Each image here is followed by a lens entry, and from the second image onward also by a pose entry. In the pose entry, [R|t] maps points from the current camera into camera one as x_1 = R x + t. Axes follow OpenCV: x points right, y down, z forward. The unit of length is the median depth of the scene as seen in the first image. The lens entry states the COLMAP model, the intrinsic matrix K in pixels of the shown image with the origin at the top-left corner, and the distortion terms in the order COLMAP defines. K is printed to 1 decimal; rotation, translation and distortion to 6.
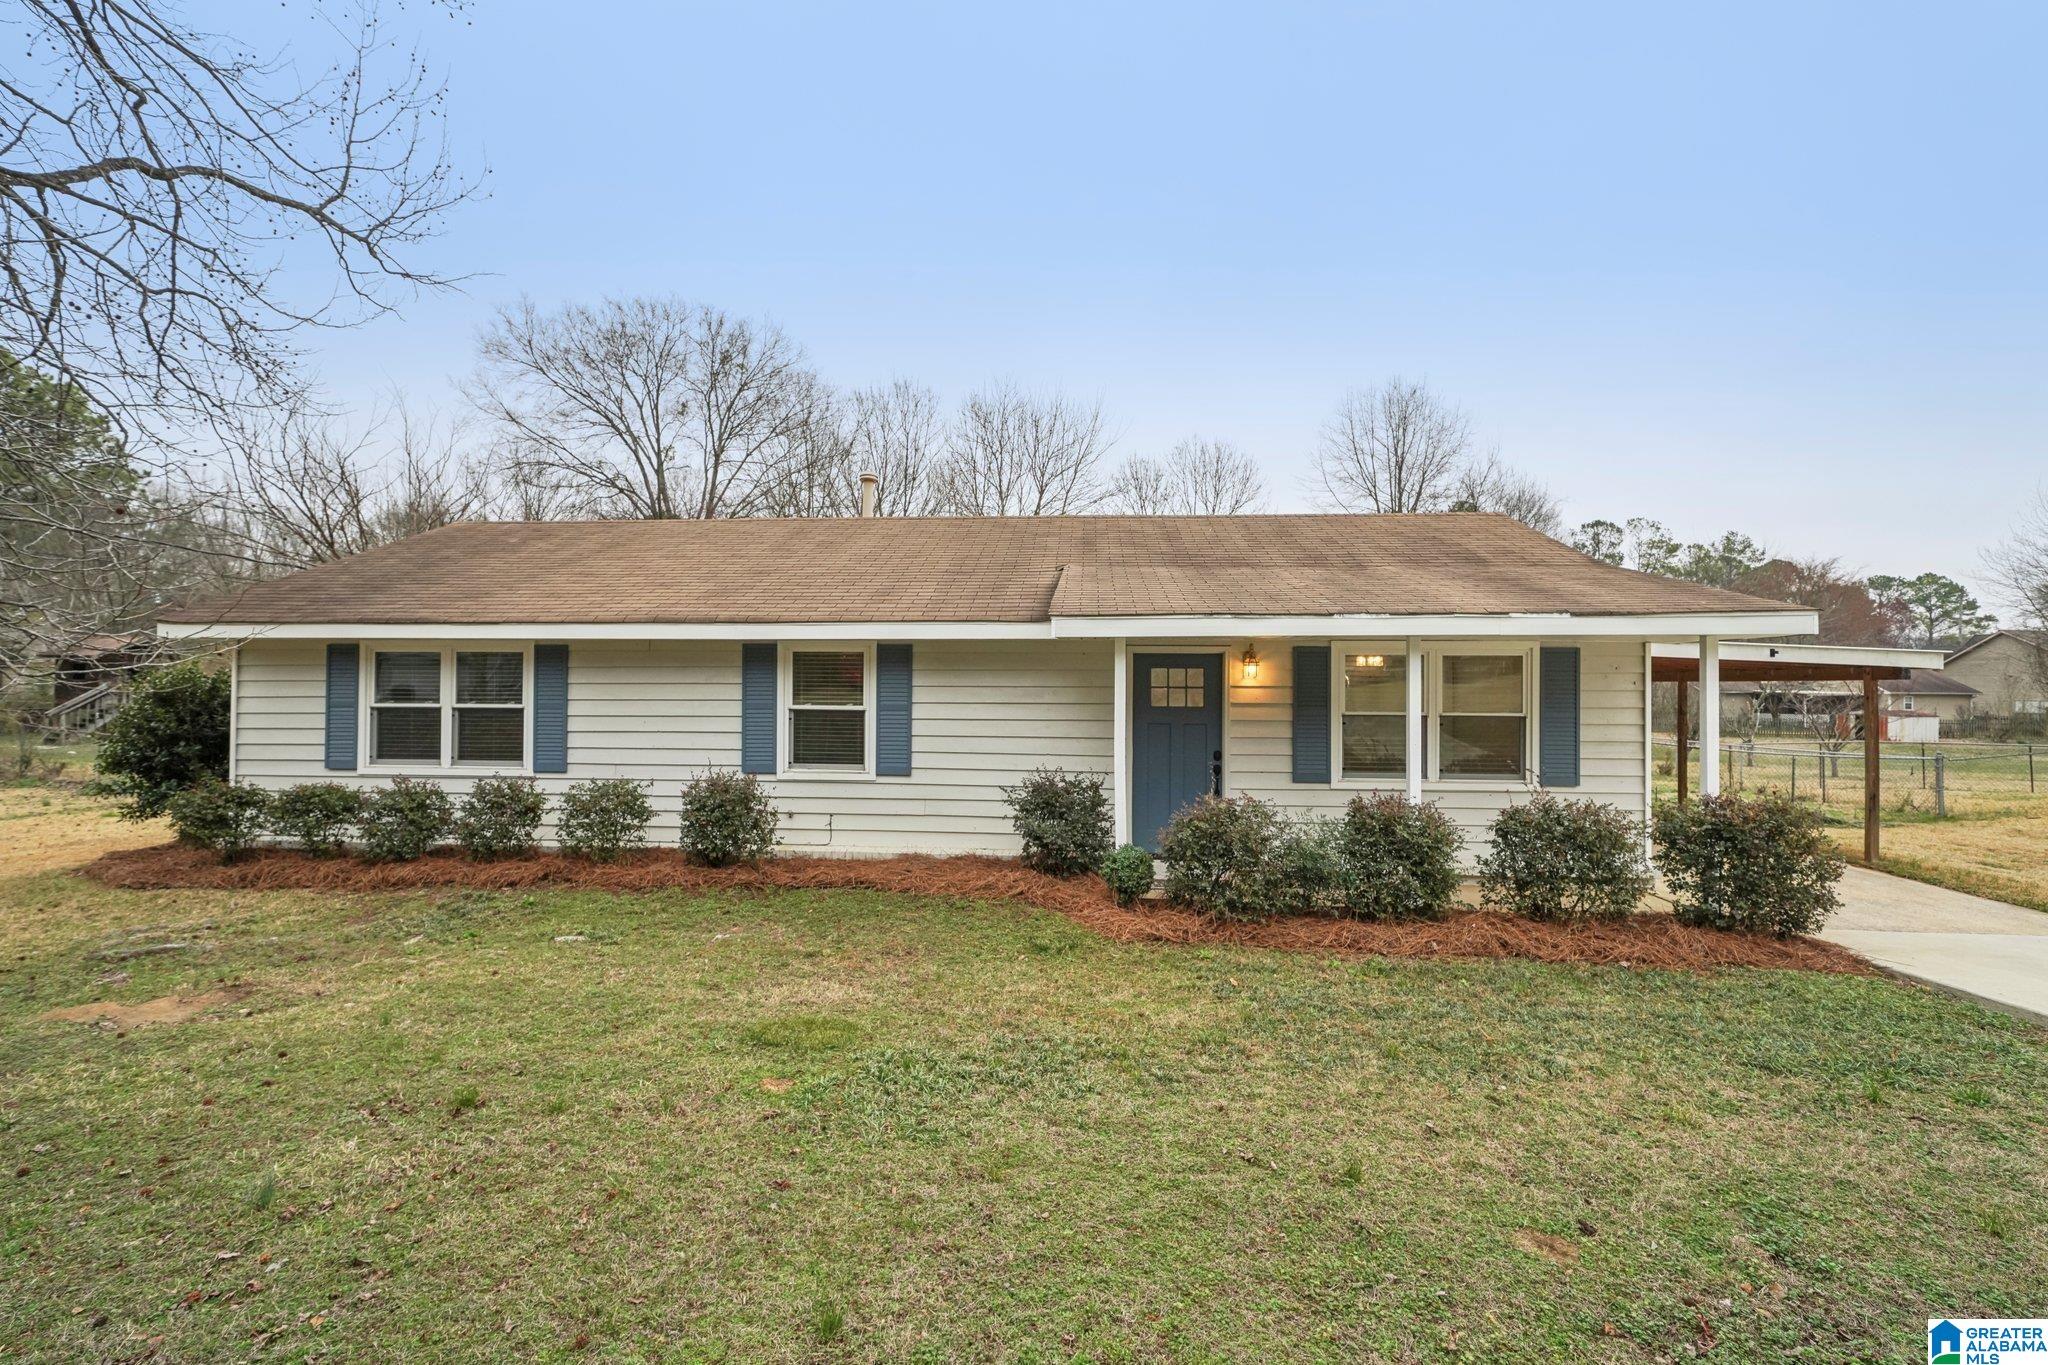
lens RADIAL K [[922.5, 0, 1024.2], [0, 922.5, 684.0], [0, 0, 1]] dist [0.005447, 0.001689]
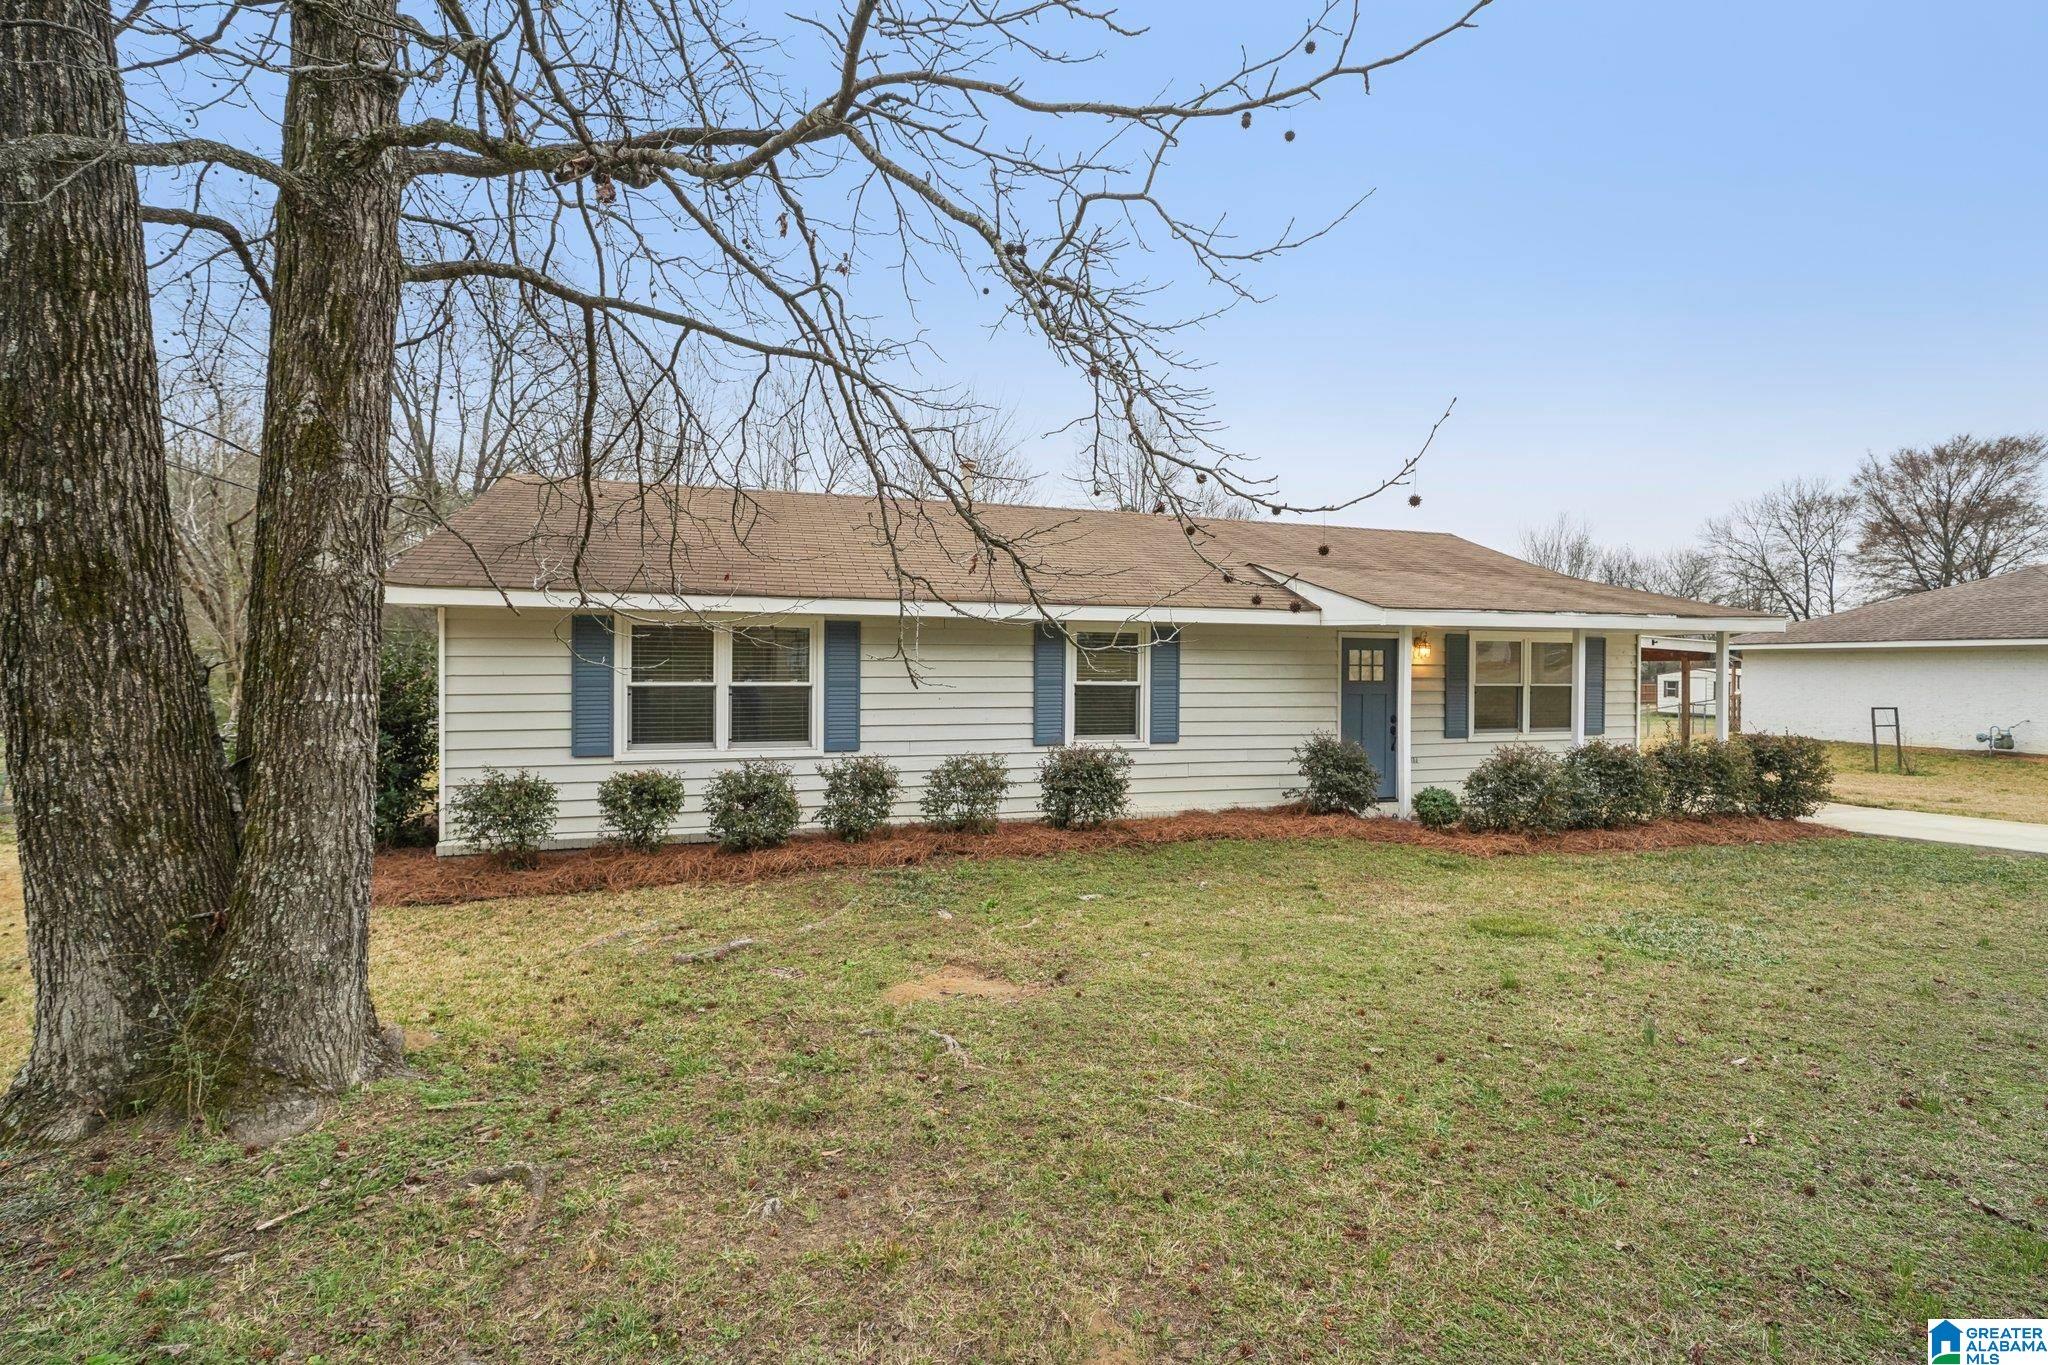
lens RADIAL K [[890.9, 0, 1016.3], [0, 890.9, 686.1], [0, 0, 1]] dist [0.002556, 0.000127]
pose [[0.928889, -0.007968, 0.370272, -0.714449], [-0.003697, 0.999519, 0.030783, -0.003319], [-0.370339, -0.029963, 0.928413, 0.056564]]
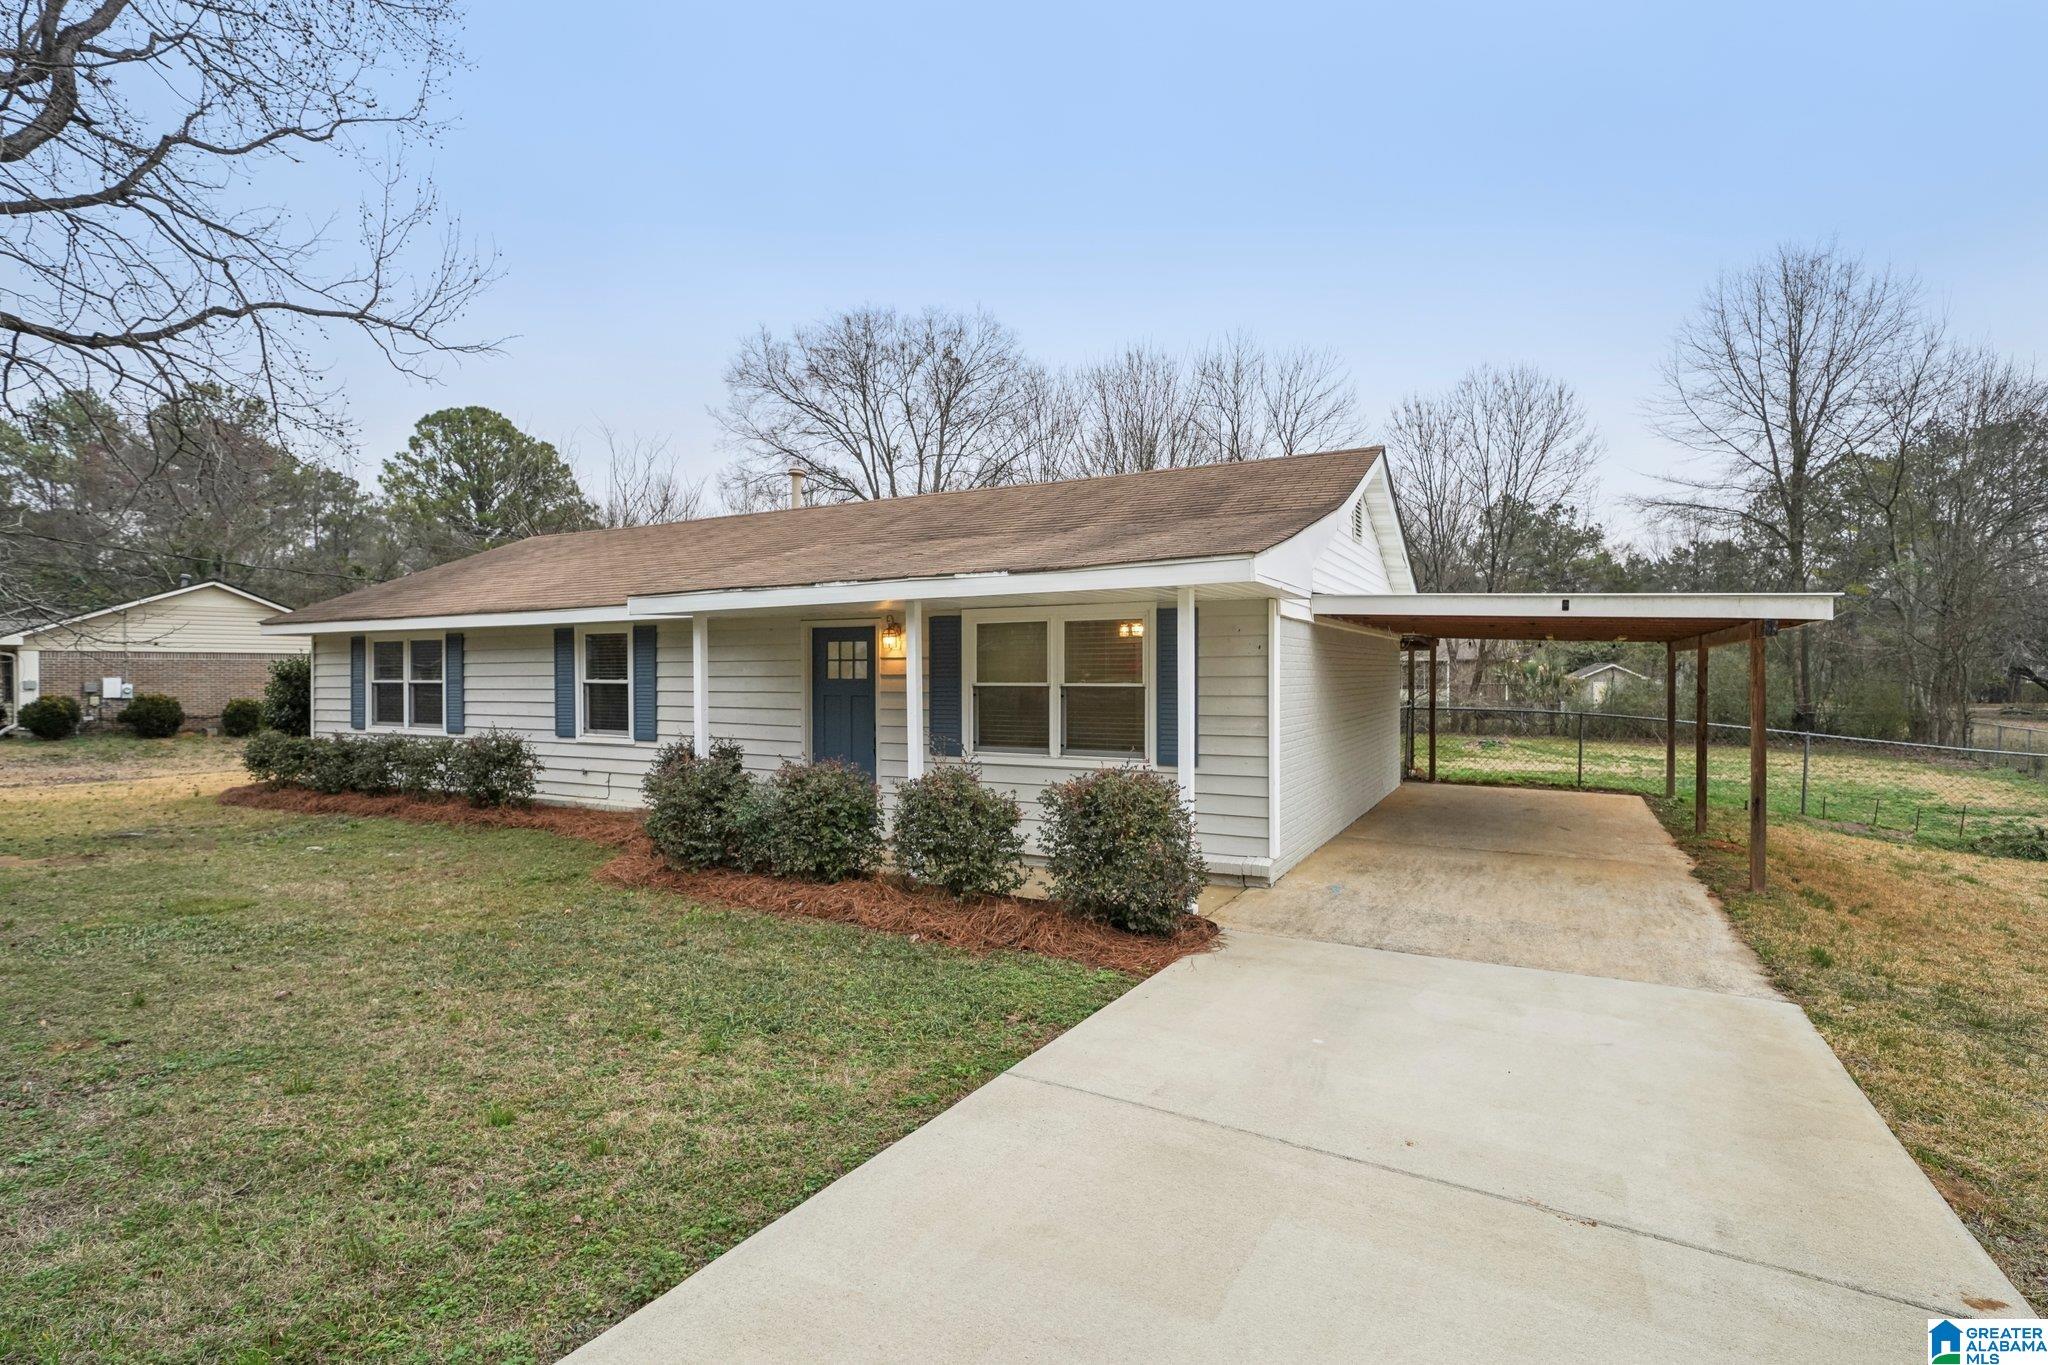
lens RADIAL K [[987.2, 0, 1023.7], [0, 987.2, 691.2], [0, 0, 1]] dist [0.011110, -0.001301]
pose [[0.911965, -0.000288, -0.410268, 0.790692], [0.007949, 0.999824, 0.016967, 0.021179], [0.410191, -0.018735, 0.911807, 0.078736]]
